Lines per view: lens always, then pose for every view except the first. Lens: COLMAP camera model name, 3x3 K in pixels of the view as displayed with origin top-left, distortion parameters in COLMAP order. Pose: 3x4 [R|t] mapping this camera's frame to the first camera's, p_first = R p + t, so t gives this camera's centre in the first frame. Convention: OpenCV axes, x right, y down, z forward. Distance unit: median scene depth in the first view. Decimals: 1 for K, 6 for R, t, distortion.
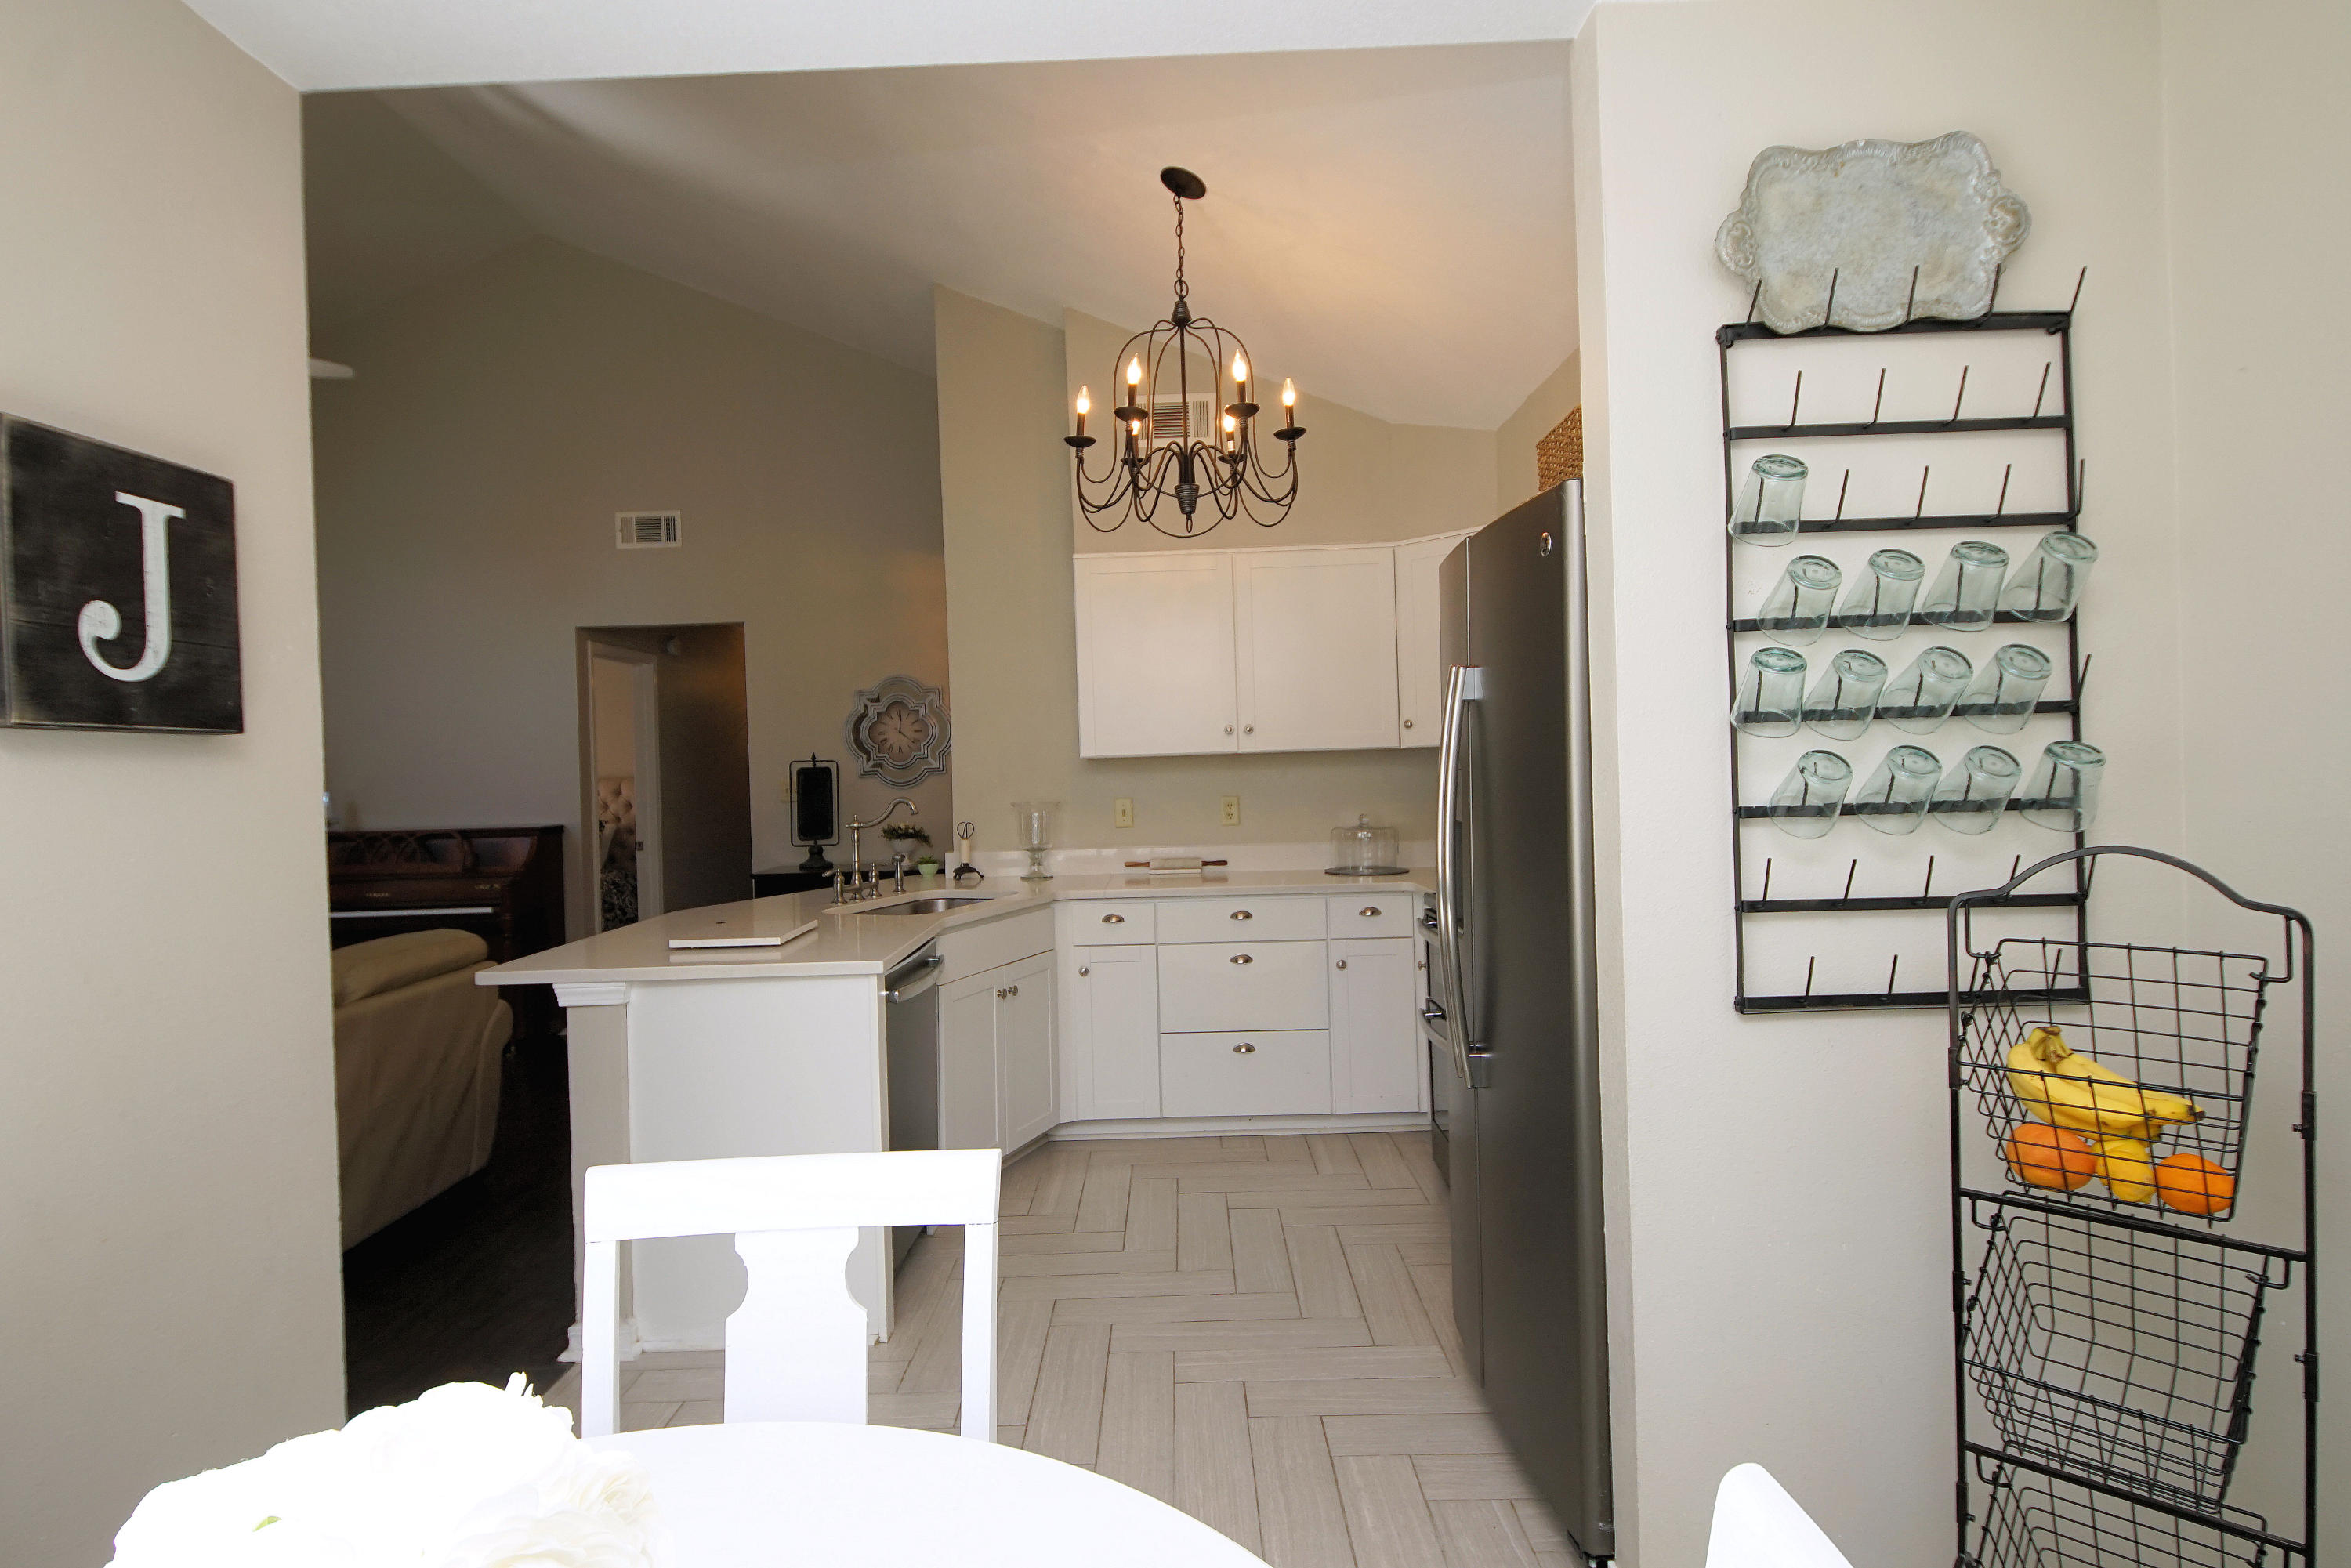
lens RADIAL K [[1256.2, 0, 1158.5], [0, 1256.2, 771.6], [0, 0, 1]] dist [0.039745, -0.038684]
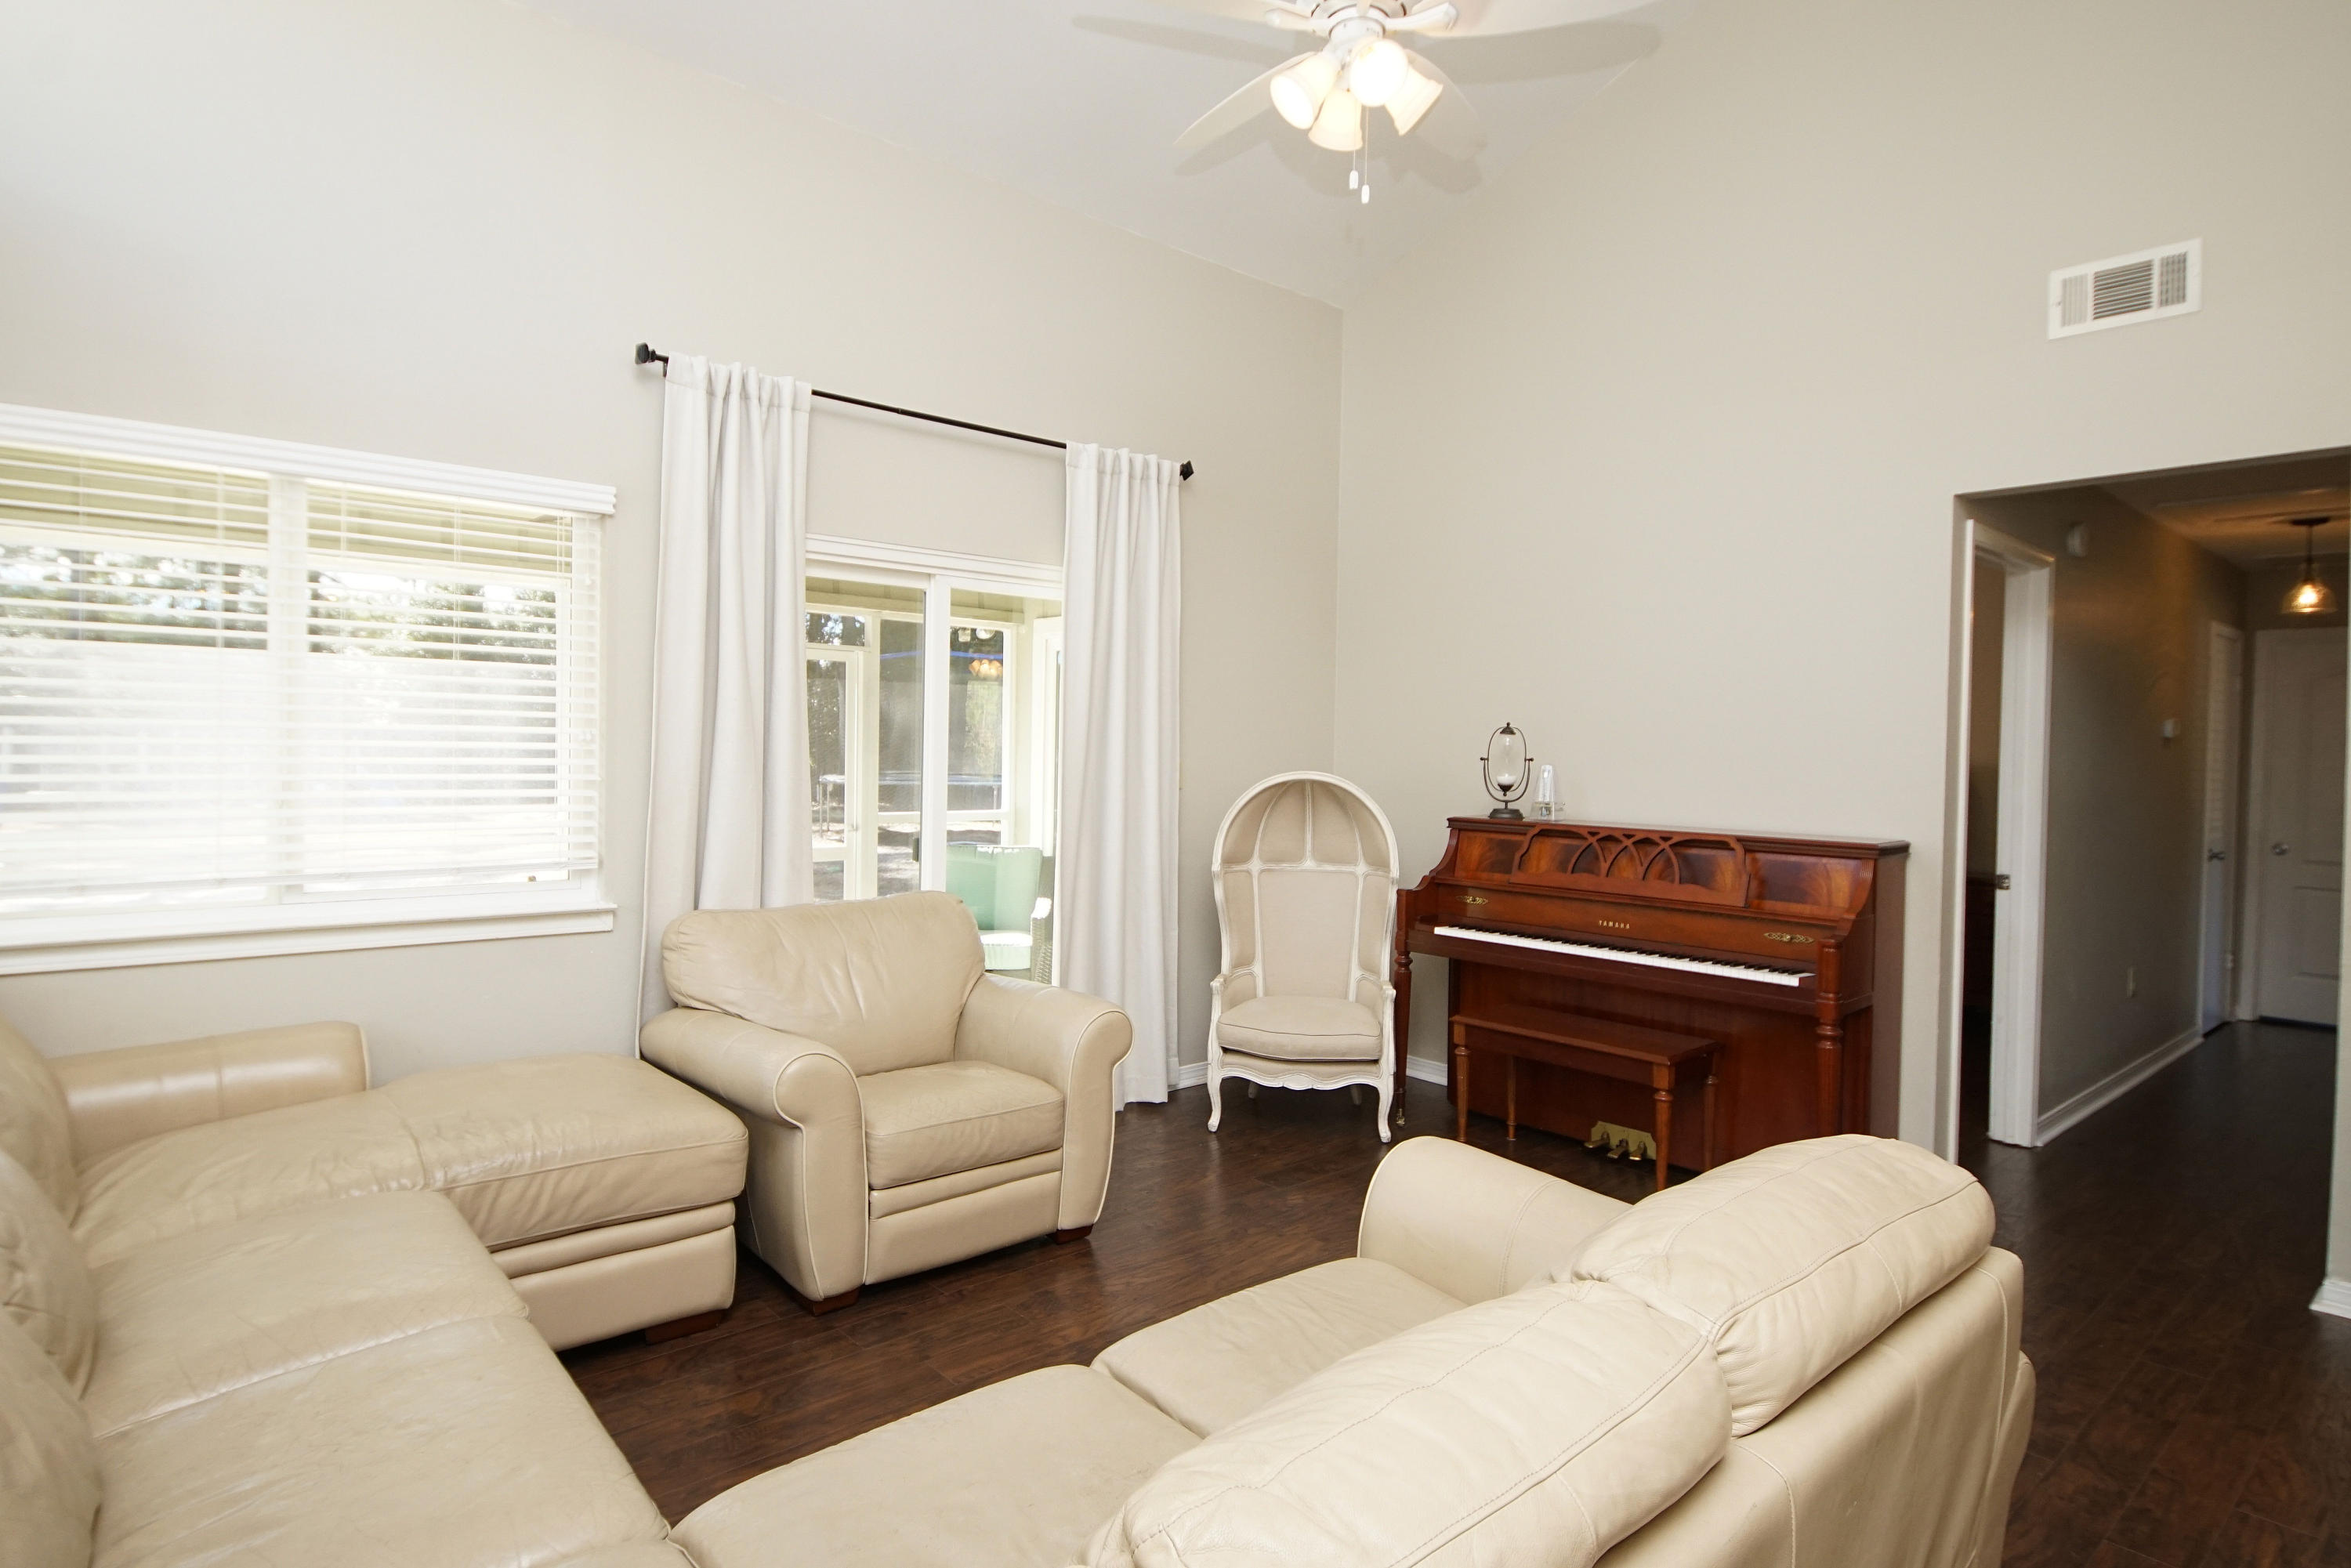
lens RADIAL K [[1256.2, 0, 1158.5], [0, 1256.2, 771.6], [0, 0, 1]] dist [0.039745, -0.038684]
pose [[0.660700, 0.051364, -0.748890, -0.435336], [-0.039744, 0.998650, 0.033431, 0.007501], [0.749597, 0.007676, 0.661850, 0.591439]]
